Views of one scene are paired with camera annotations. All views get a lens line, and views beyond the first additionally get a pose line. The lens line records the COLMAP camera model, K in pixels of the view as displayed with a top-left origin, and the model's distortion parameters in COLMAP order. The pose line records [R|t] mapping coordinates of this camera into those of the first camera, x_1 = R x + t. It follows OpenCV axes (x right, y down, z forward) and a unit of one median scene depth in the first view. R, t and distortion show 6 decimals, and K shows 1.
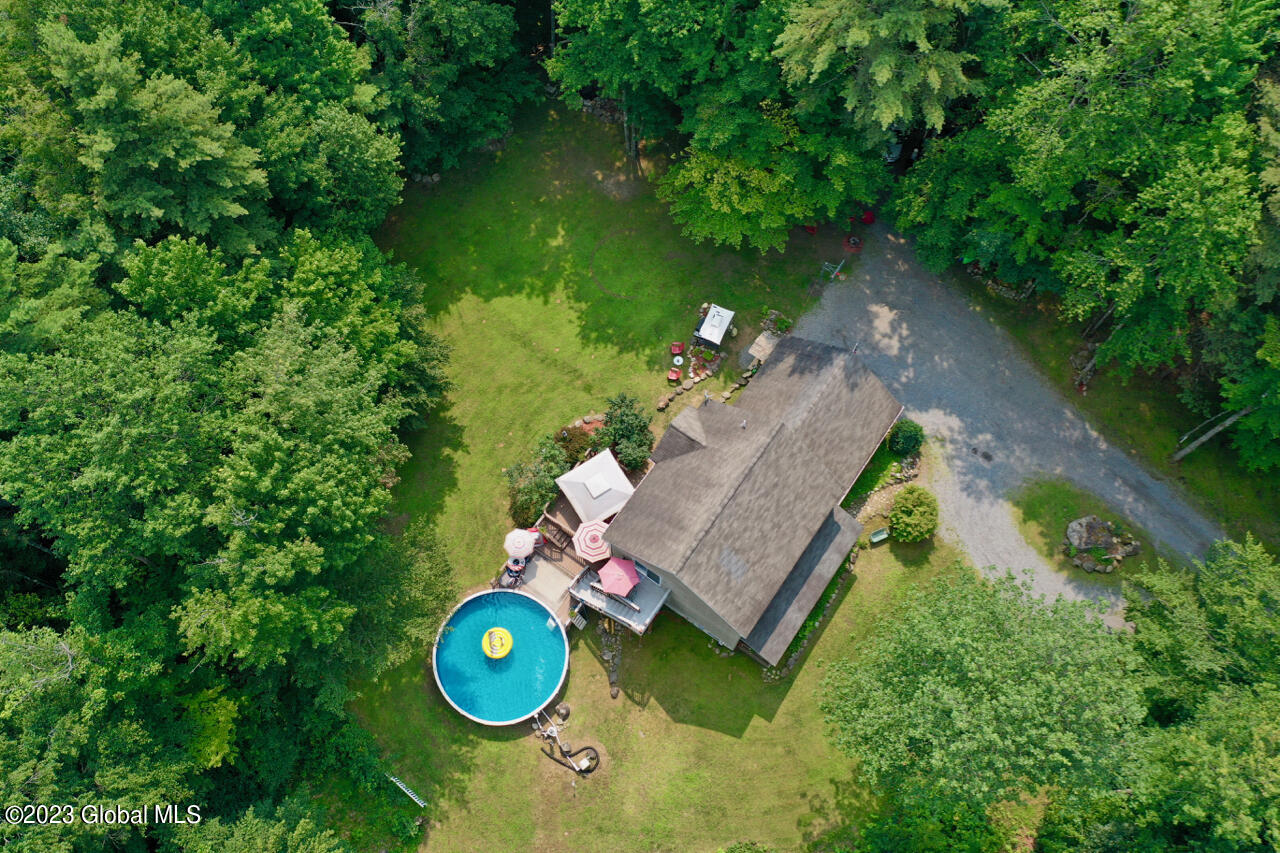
lens RADIAL K [[1018.0, 0, 640.0], [0, 1018.0, 426.5], [0, 0, 1]] dist [0.015955, 0.004783]
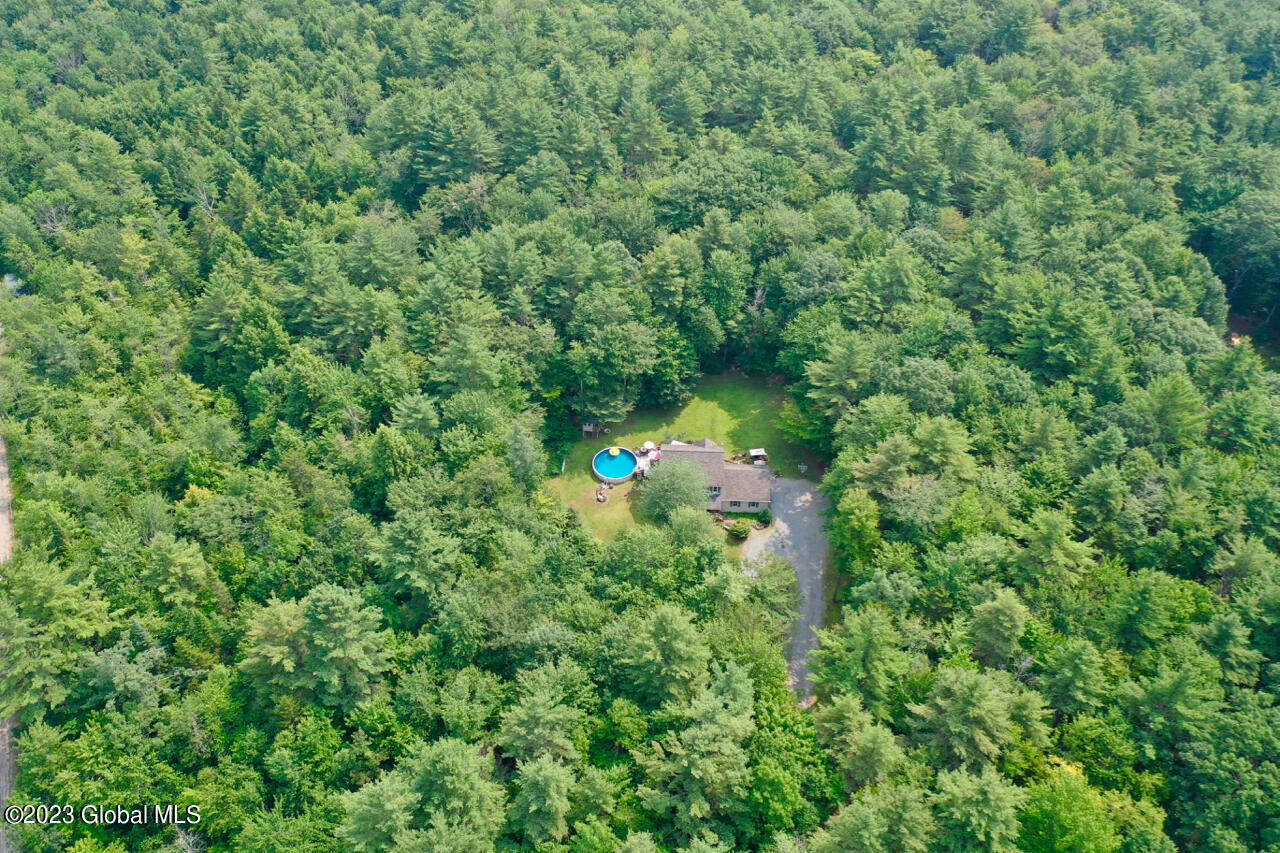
lens RADIAL K [[1007.9, 0, 645.3], [0, 1007.9, 422.9], [0, 0, 1]] dist [0.015264, 0.007040]
pose [[0.548369, 0.559966, -0.621072, 1.630679], [-0.779727, 0.610774, -0.137770, 0.481277], [0.302188, 0.559815, 0.771550, -1.263736]]
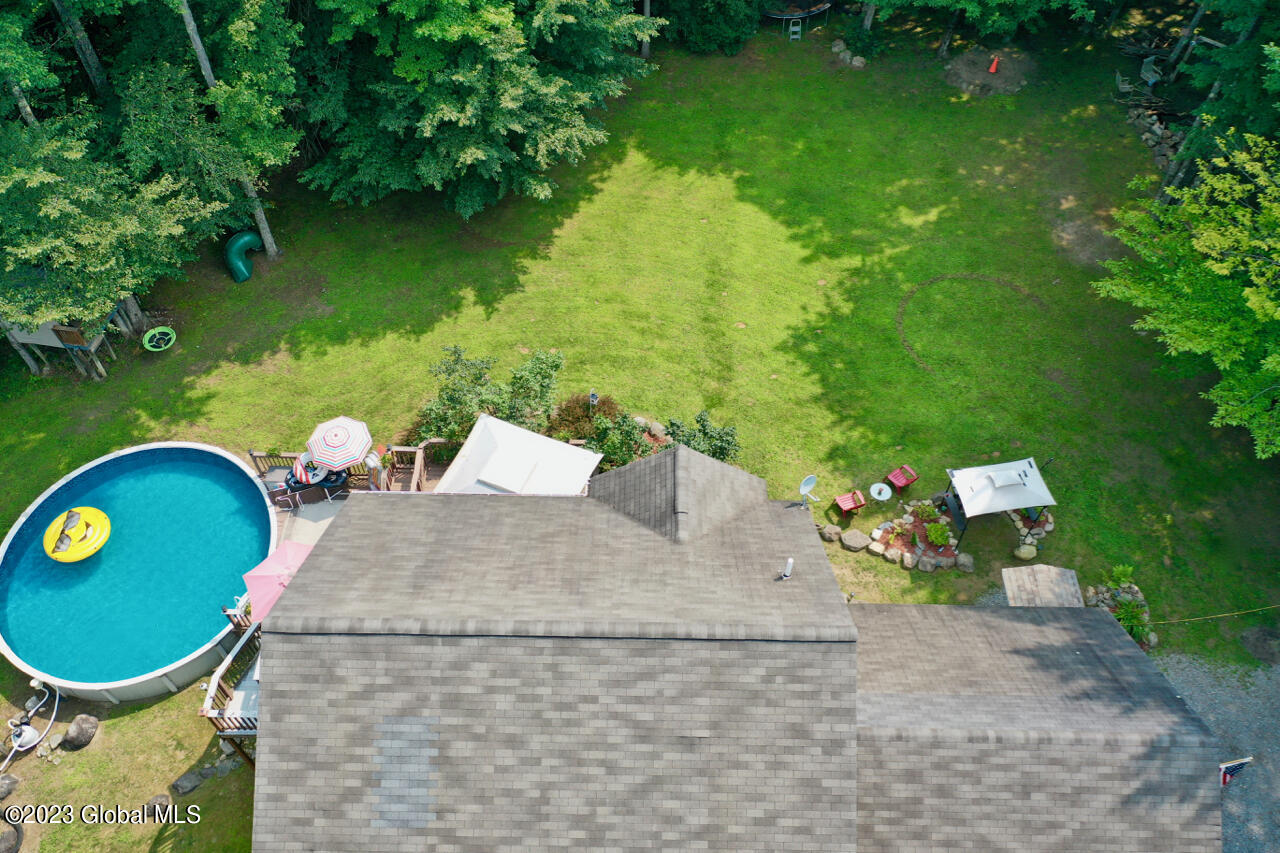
lens RADIAL K [[1007.9, 0, 645.3], [0, 1007.9, 422.9], [0, 0, 1]] dist [0.015264, 0.007040]
pose [[0.568400, 0.669433, -0.478311, 0.189188], [-0.769307, 0.638550, -0.020507, 0.006552], [0.291697, 0.379624, 0.877951, 0.614767]]
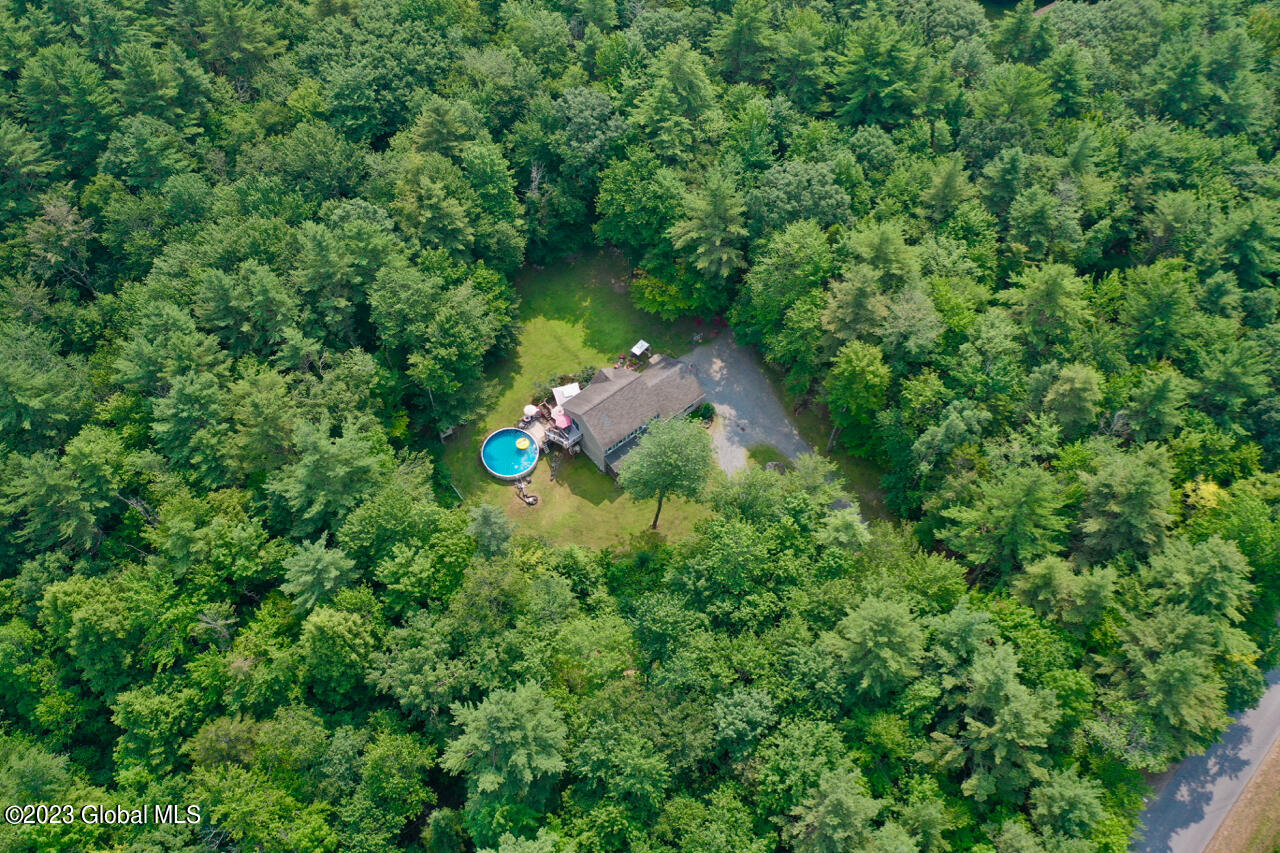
lens RADIAL K [[1007.9, 0, 645.3], [0, 1007.9, 422.9], [0, 0, 1]] dist [0.015264, 0.007040]
pose [[0.965403, 0.221984, -0.136820, 0.464814], [-0.244841, 0.952190, -0.182722, 0.504089], [0.089717, 0.209899, 0.973598, -1.243785]]
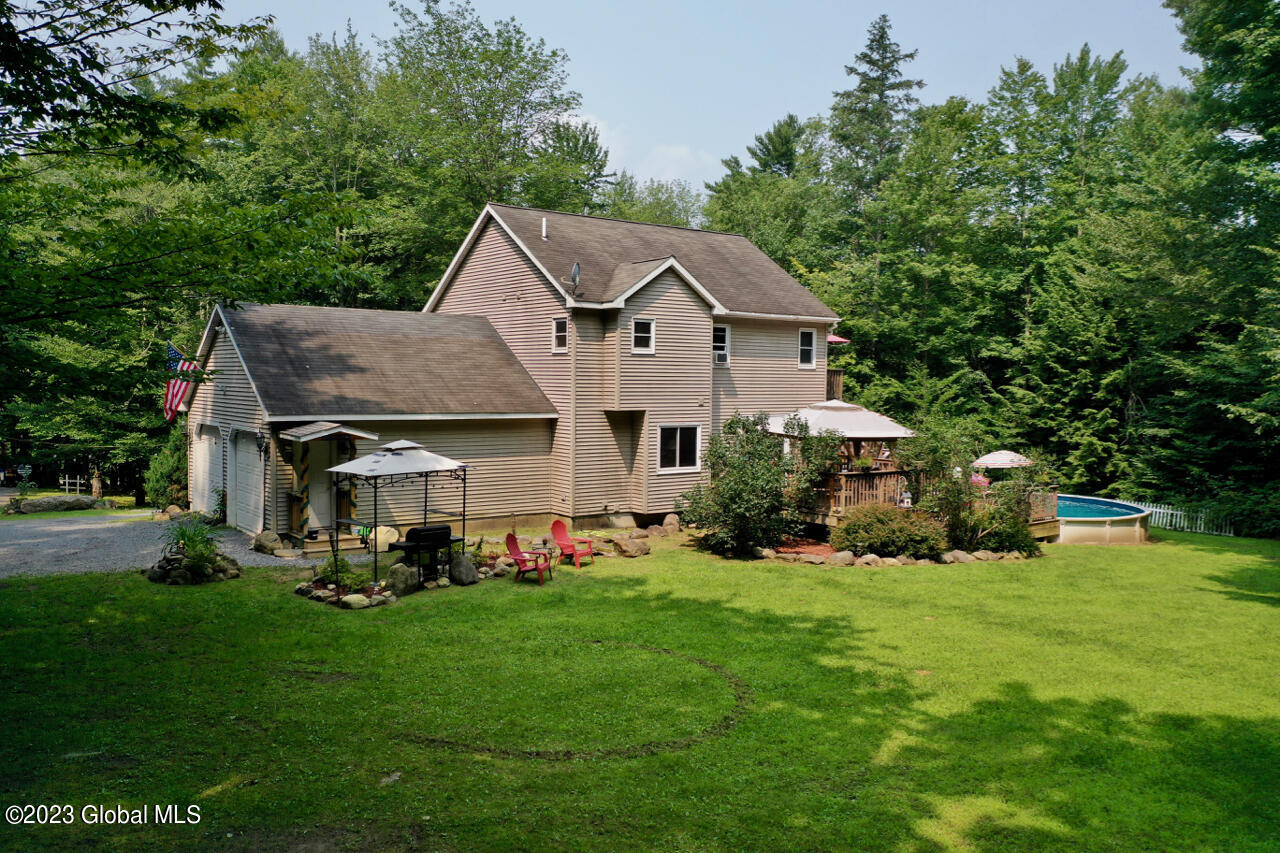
lens RADIAL K [[1018.9, 0, 640.0], [0, 1018.9, 426.5], [0, 0, 1]] dist [0.022022, -0.001604]
pose [[-0.951140, -0.008063, 0.308655, -0.121847], [0.287939, 0.337723, 0.896122, -0.428097], [-0.111466, 0.941211, -0.318900, 1.206459]]
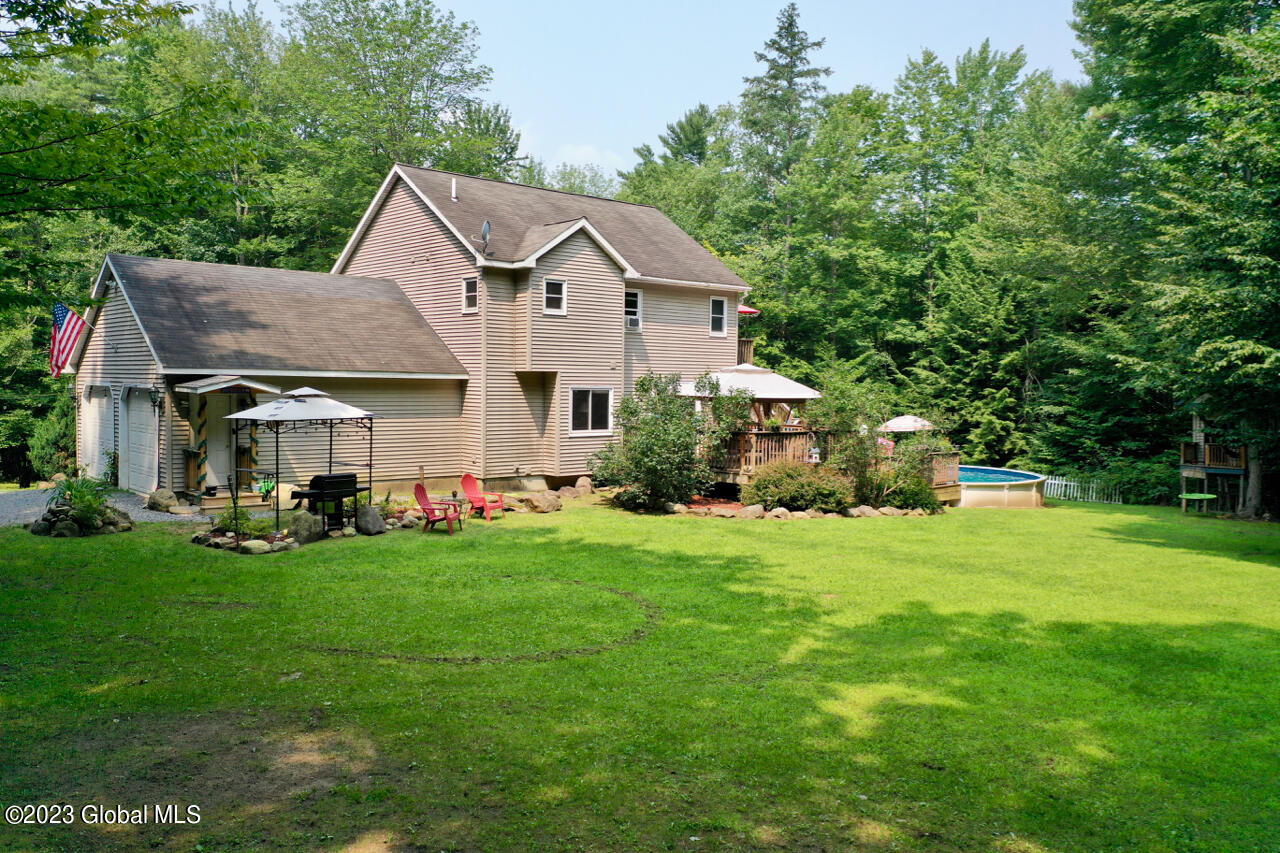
lens RADIAL K [[1019.5, 0, 638.3], [0, 1019.5, 424.8], [0, 0, 1]] dist [0.023166, 0.004436]
pose [[-0.973434, -0.005454, 0.228904, -0.122549], [0.213479, 0.339845, 0.915932, -0.420528], [-0.082787, 0.940466, -0.329652, 1.224329]]
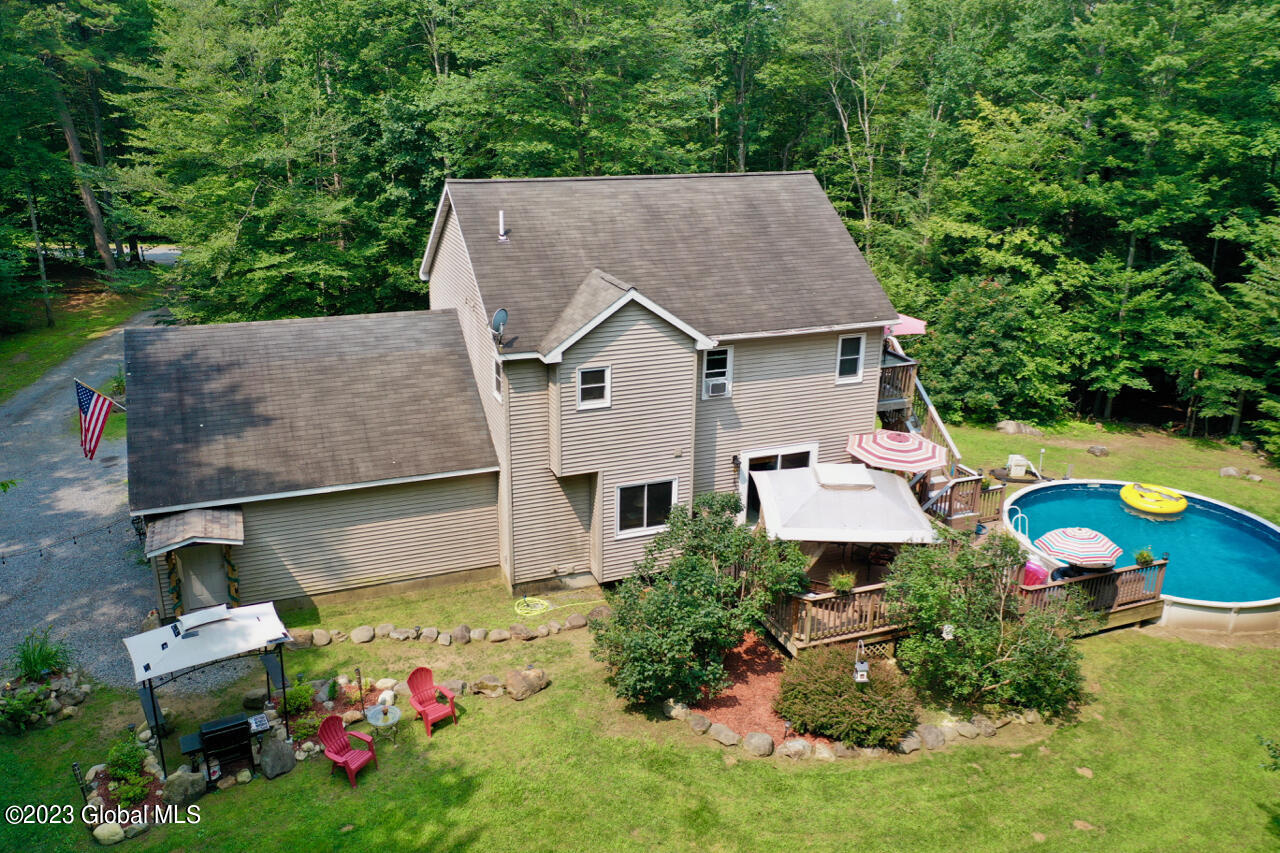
lens RADIAL K [[1018.0, 0, 640.0], [0, 1018.0, 426.5], [0, 0, 1]] dist [0.015955, 0.004783]
pose [[-0.835127, -0.179622, 0.519902, -0.197414], [0.509378, 0.104177, 0.854214, -0.330547], [-0.207597, 0.978204, 0.004494, 1.015692]]
